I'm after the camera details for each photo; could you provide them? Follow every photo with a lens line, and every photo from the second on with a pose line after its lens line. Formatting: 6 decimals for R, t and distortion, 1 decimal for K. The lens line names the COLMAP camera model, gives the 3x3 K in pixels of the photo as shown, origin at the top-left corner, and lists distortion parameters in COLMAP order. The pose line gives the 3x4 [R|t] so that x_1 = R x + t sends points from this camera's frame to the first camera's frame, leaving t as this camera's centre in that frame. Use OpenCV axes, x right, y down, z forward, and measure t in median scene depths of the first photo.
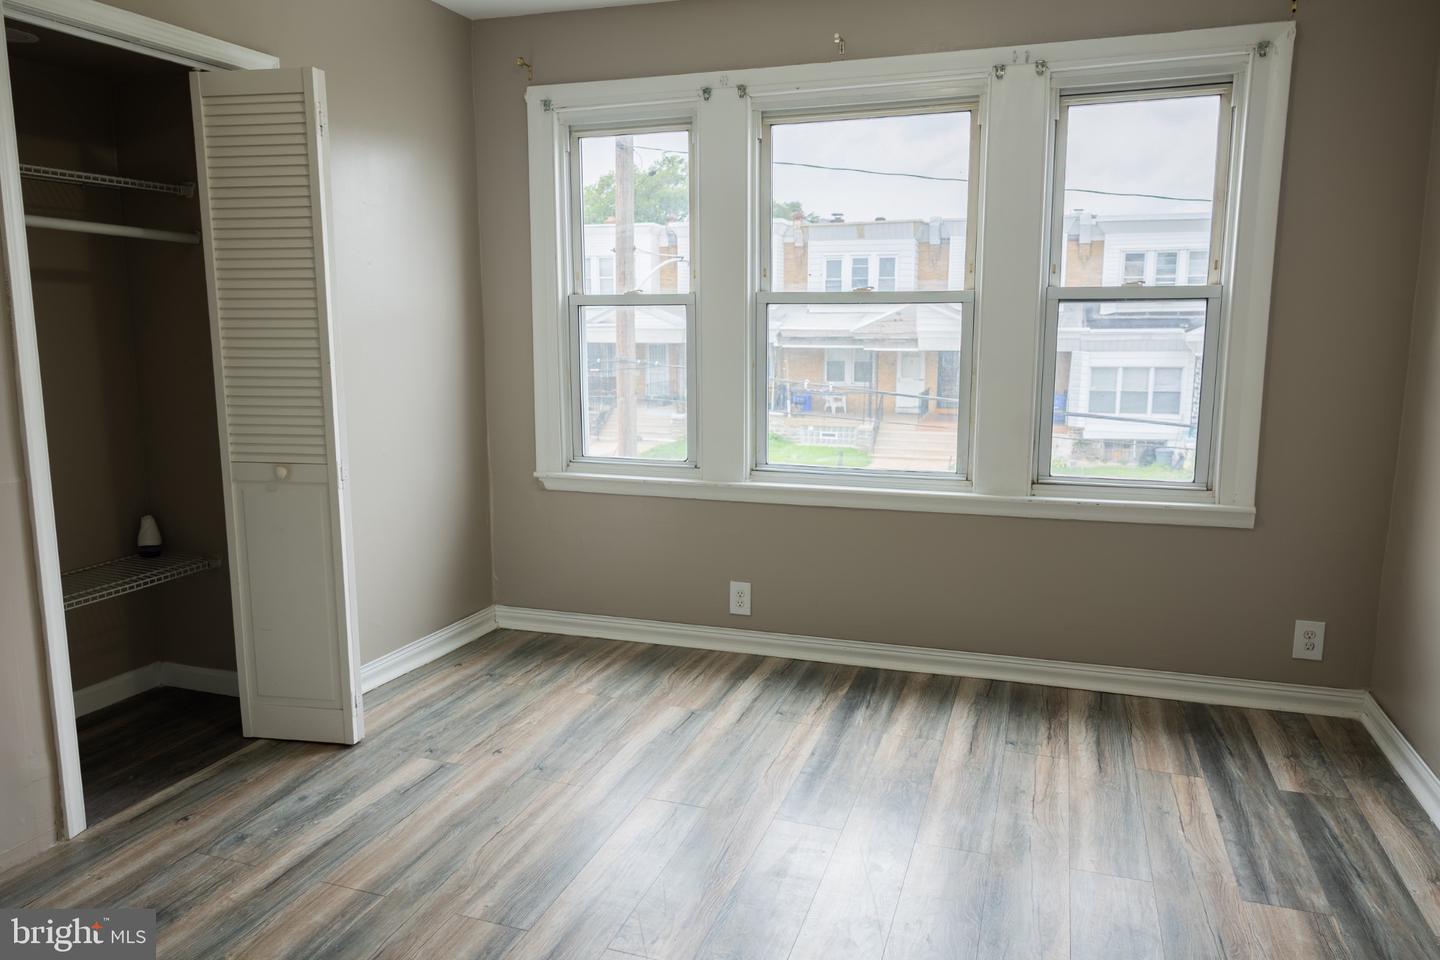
lens RADIAL K [[985.2, 0, 720.0], [0, 985.2, 480.0], [0, 0, 1]] dist [-0.001353, -0.003336]
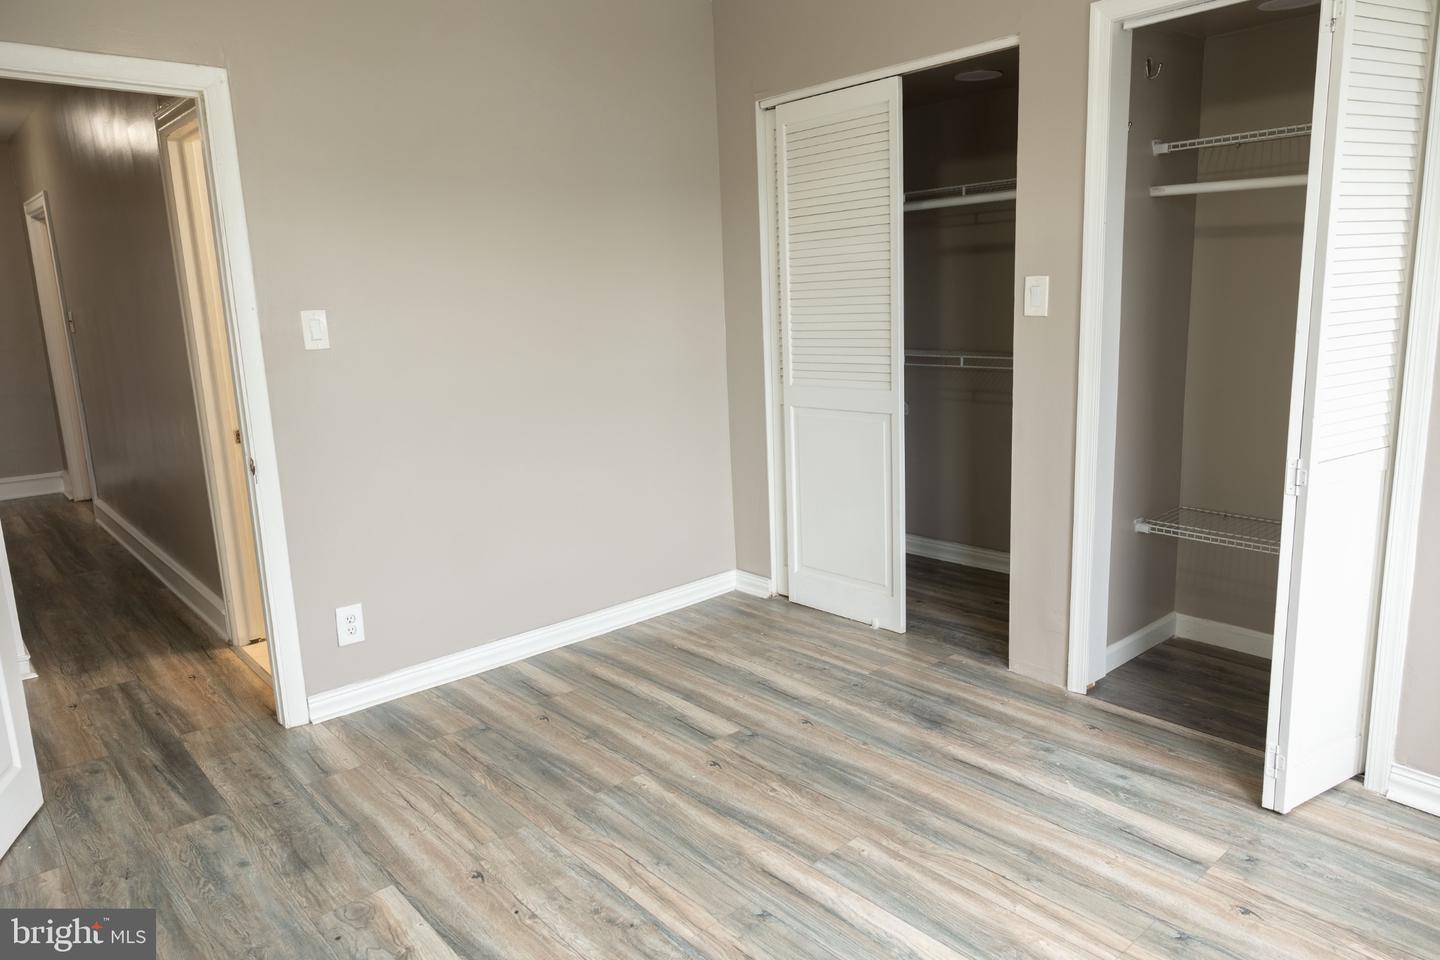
lens RADIAL K [[985.2, 0, 720.0], [0, 985.2, 480.0], [0, 0, 1]] dist [-0.001353, -0.003336]
pose [[-0.514732, 0.183478, -0.837488, 0.578506], [-0.100314, 0.957234, 0.271366, -0.193408], [0.851462, 0.223693, -0.474314, 1.134064]]
